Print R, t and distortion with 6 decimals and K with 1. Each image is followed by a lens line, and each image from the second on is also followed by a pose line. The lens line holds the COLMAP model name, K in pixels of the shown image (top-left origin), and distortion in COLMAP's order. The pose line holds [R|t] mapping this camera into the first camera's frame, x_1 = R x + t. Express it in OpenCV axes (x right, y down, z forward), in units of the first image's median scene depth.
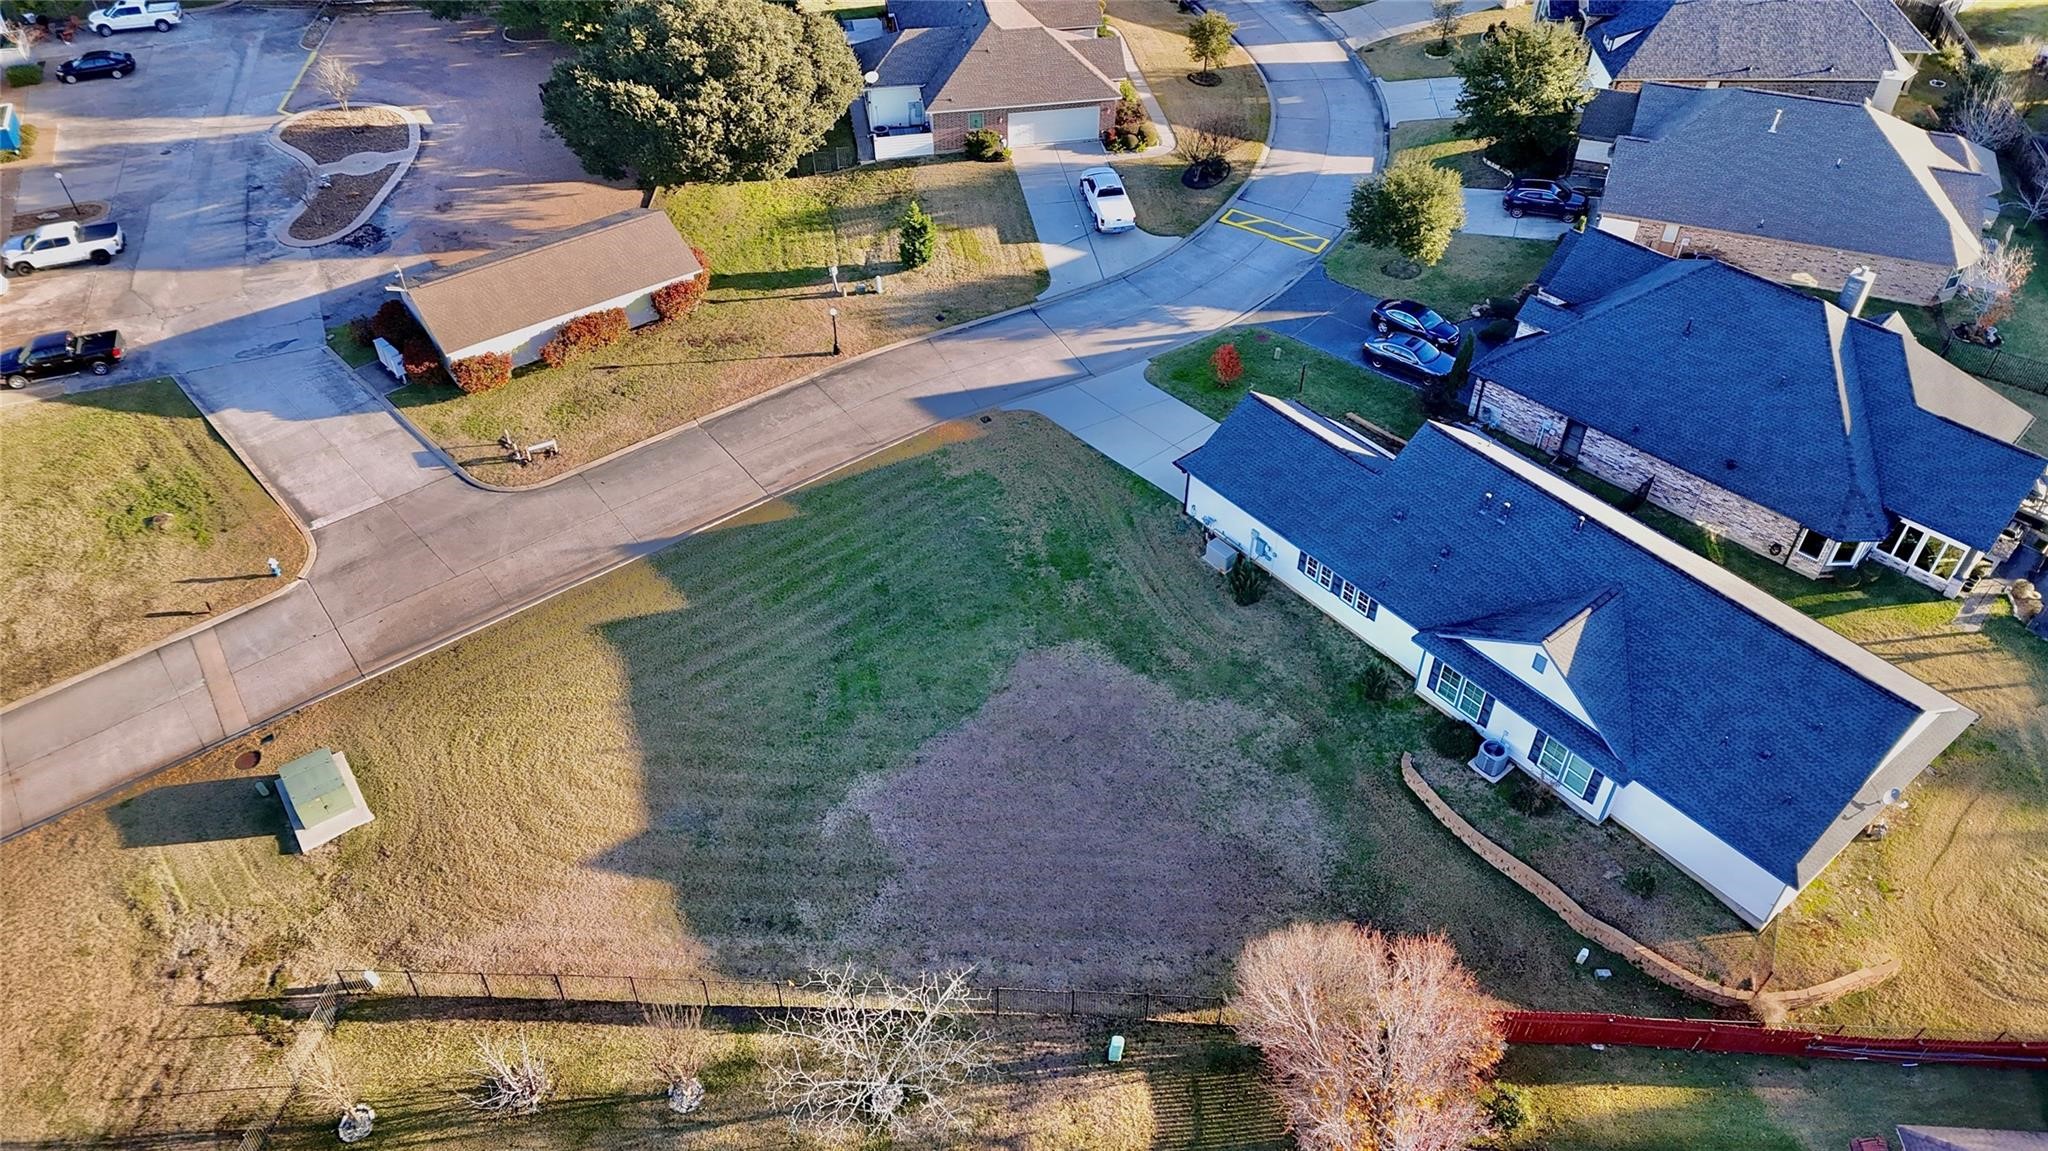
lens RADIAL K [[1497.0, 0, 1028.1], [0, 1497.0, 558.0], [0, 0, 1]] dist [0.099039, -0.108349]
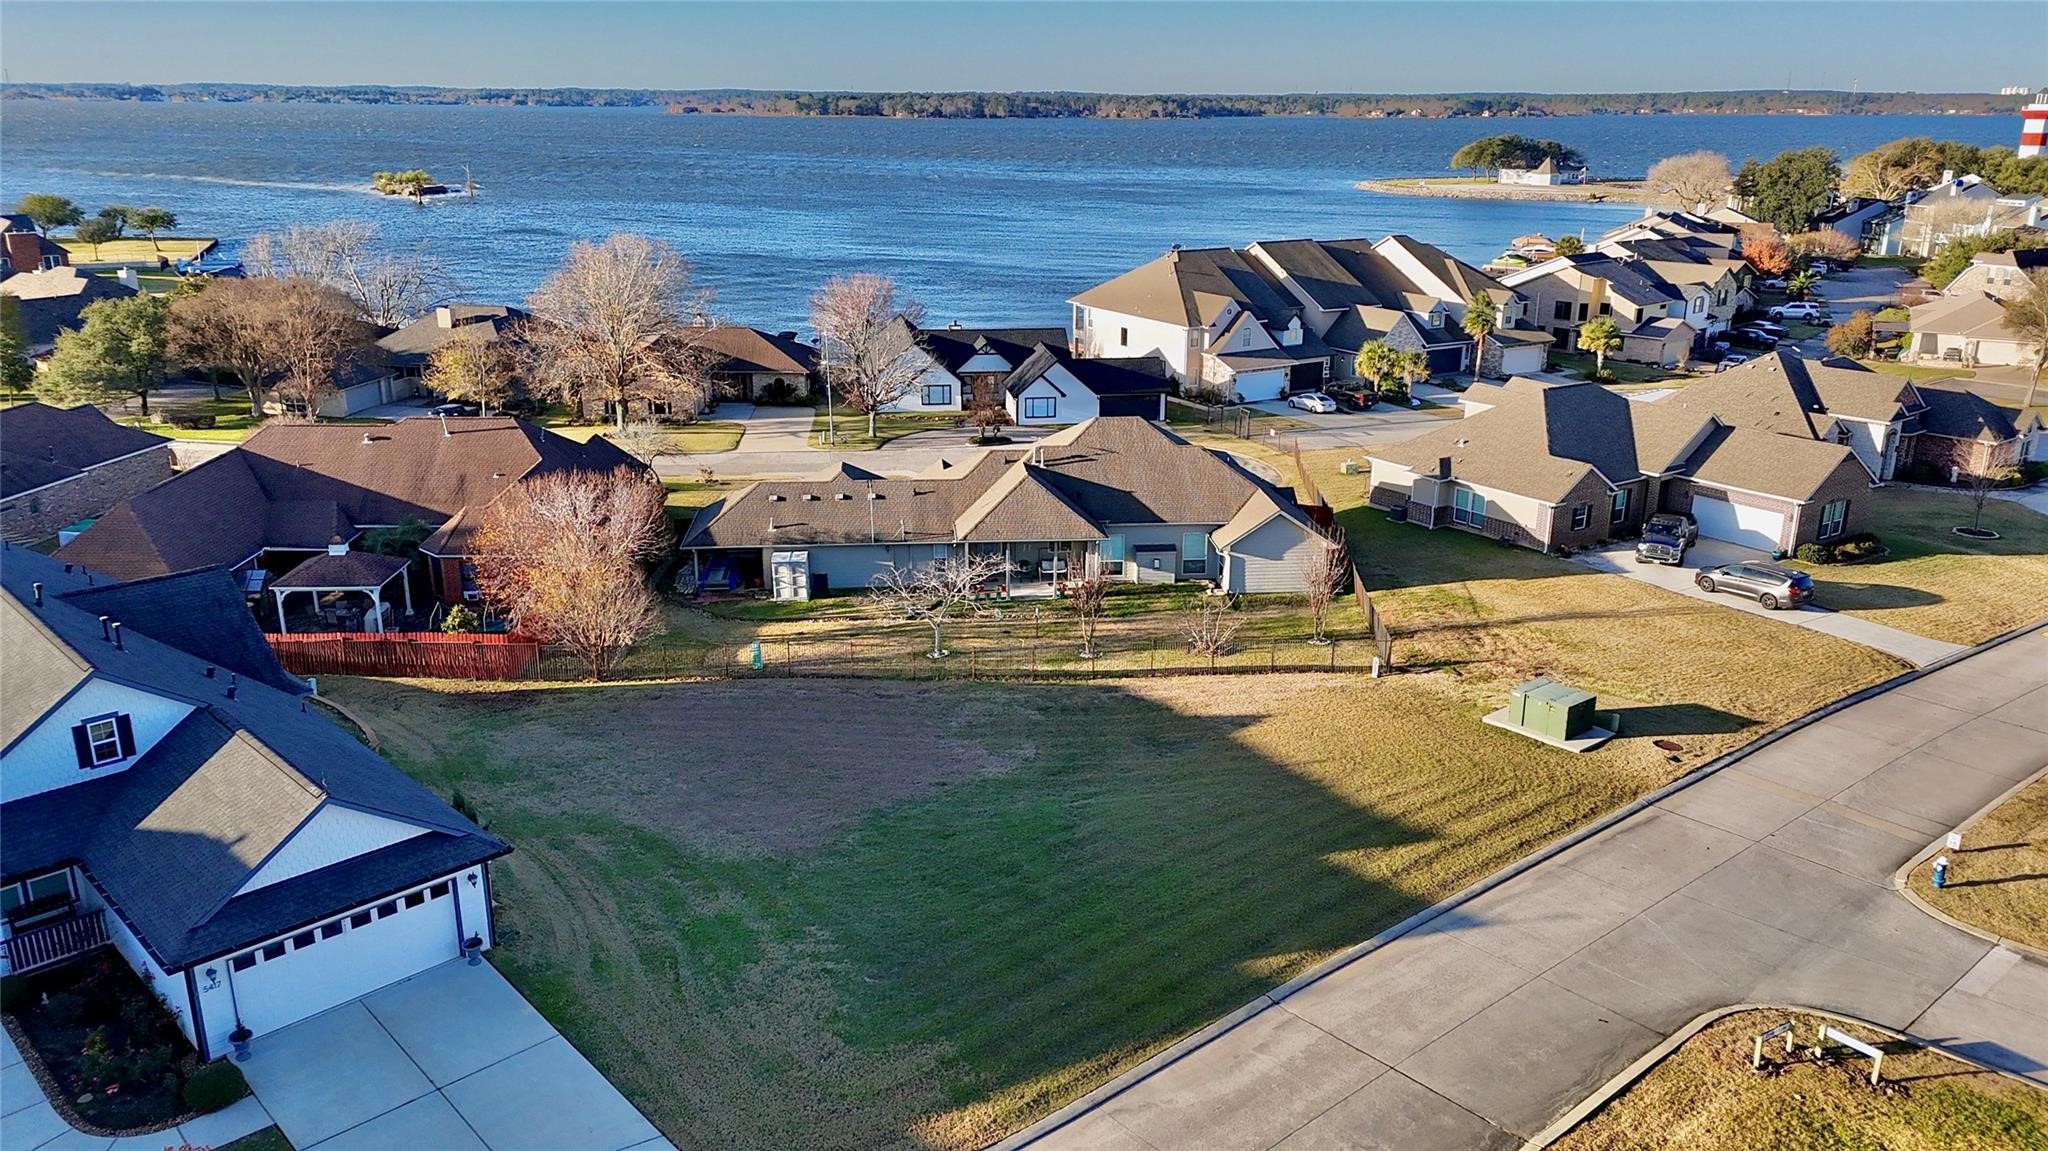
lens RADIAL K [[1497.0, 0, 1028.1], [0, 1497.0, 558.0], [0, 0, 1]] dist [0.099039, -0.108349]
pose [[-0.996066, 0.016742, -0.087024, -0.052872], [-0.066095, 0.513798, 0.855361, -0.726840], [0.059033, 0.857748, -0.510670, 1.435618]]
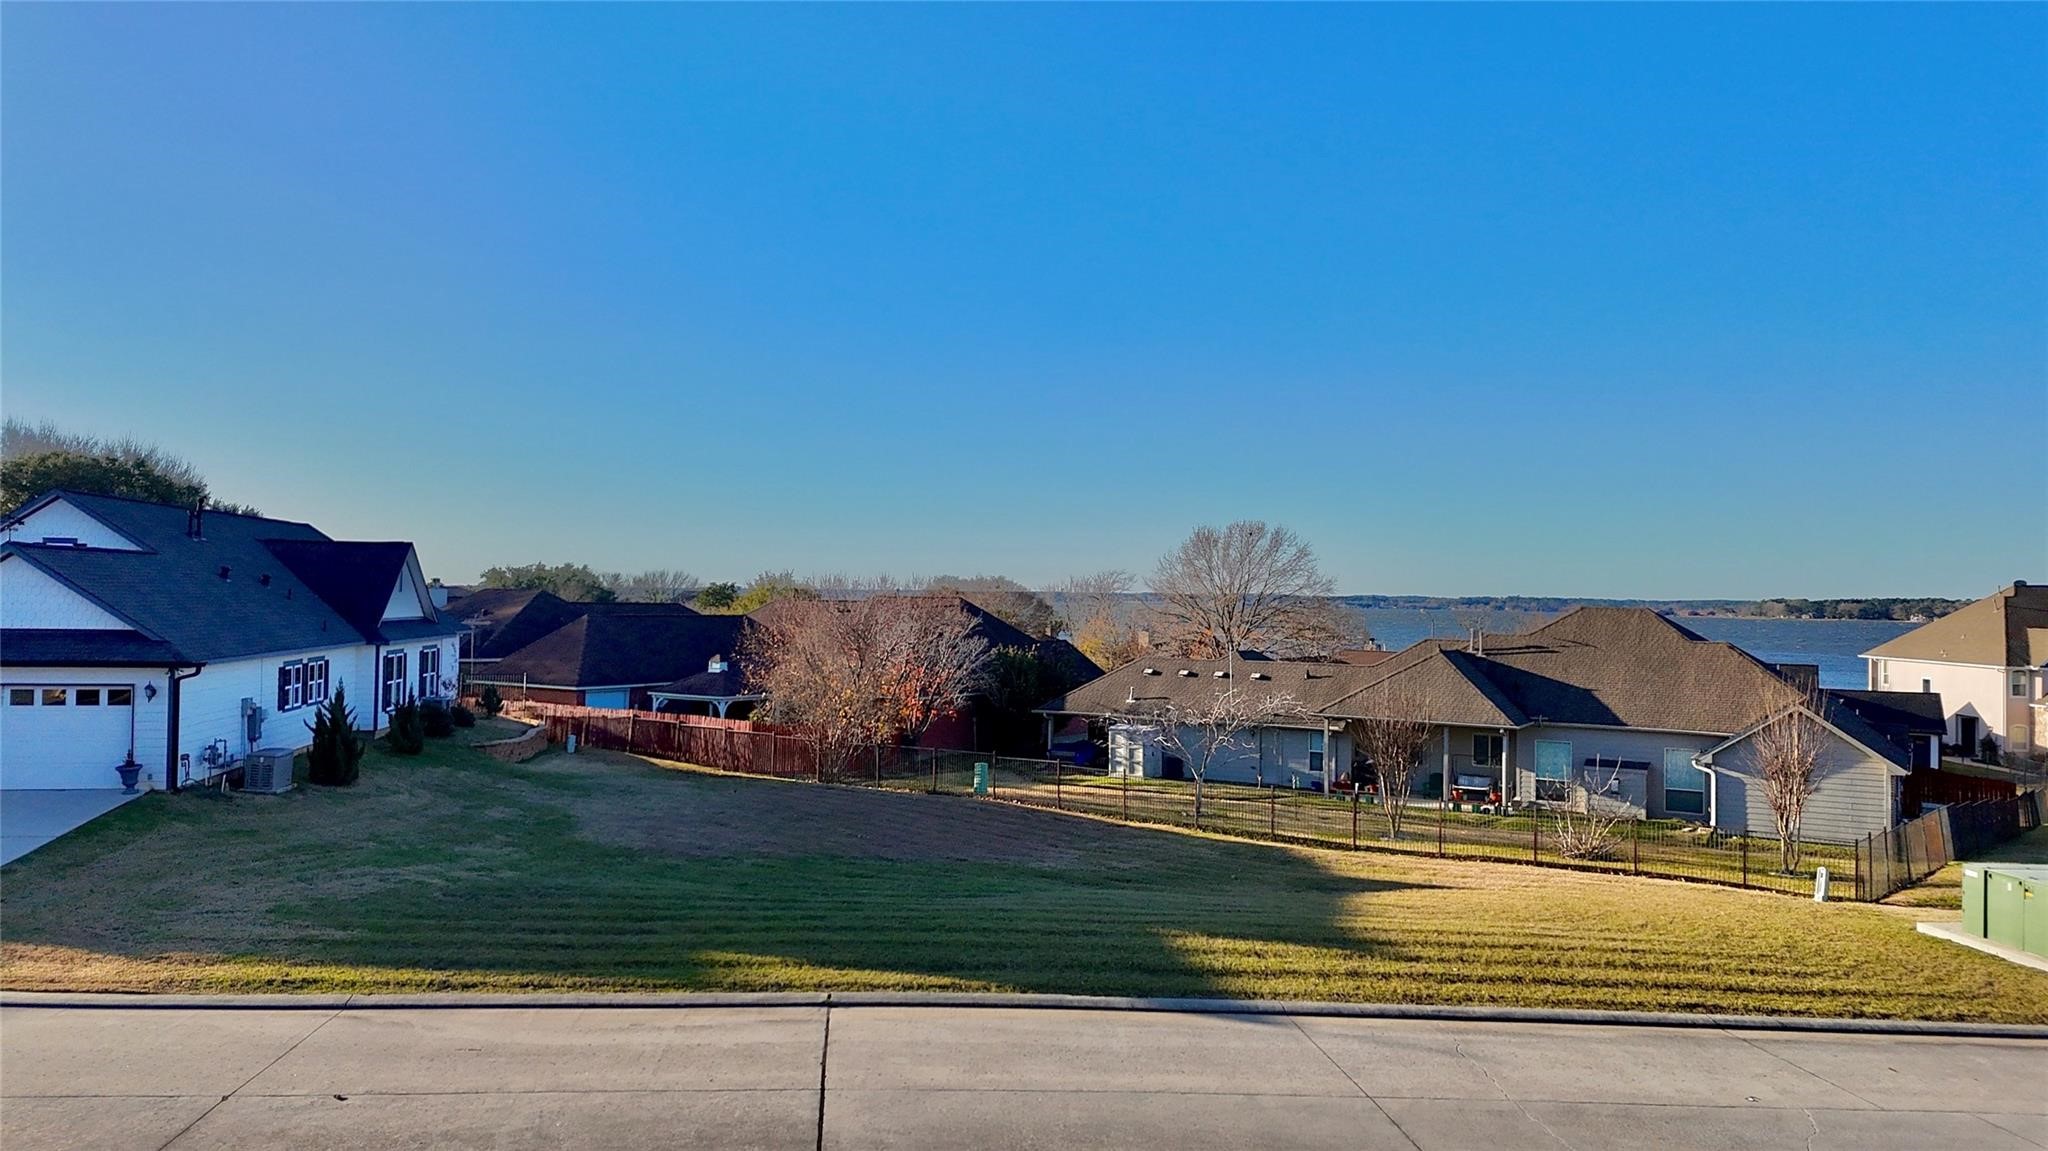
lens RADIAL K [[1480.0, 0, 1029.9], [0, 1480.0, 581.0], [0, 0, 1]] dist [0.110249, -0.113805]
pose [[-0.862005, -0.014007, 0.506707, -0.442657], [0.324287, 0.753056, 0.572490, -0.323545], [-0.389597, 0.657807, -0.644596, 1.414630]]
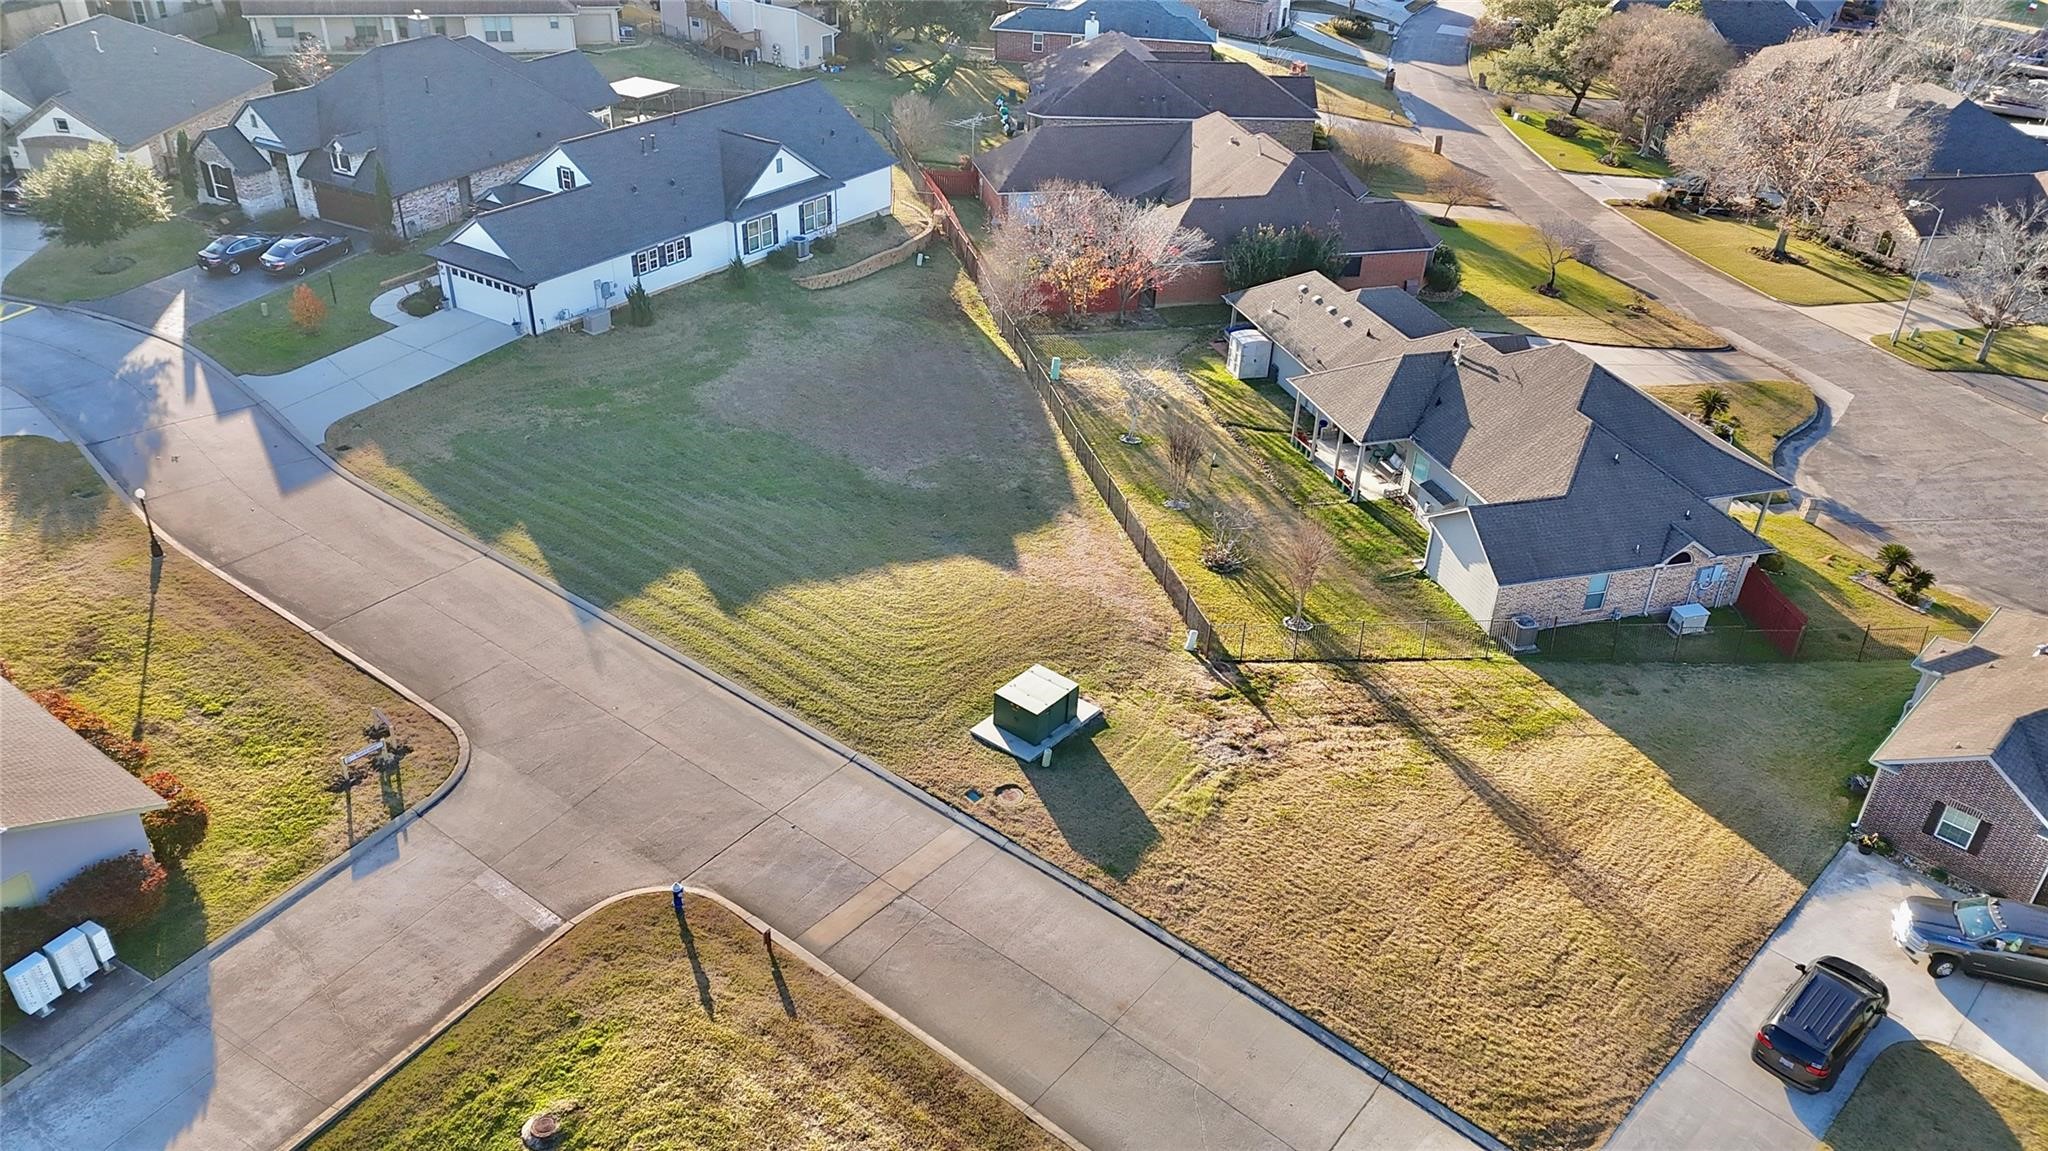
lens RADIAL K [[1480.0, 0, 1029.9], [0, 1480.0, 581.0], [0, 0, 1]] dist [0.110249, -0.113805]
pose [[-0.289842, -0.505225, 0.812859, -1.172685], [0.611477, 0.555615, 0.563372, -0.394348], [-0.736266, 0.660333, 0.147892, 0.852649]]
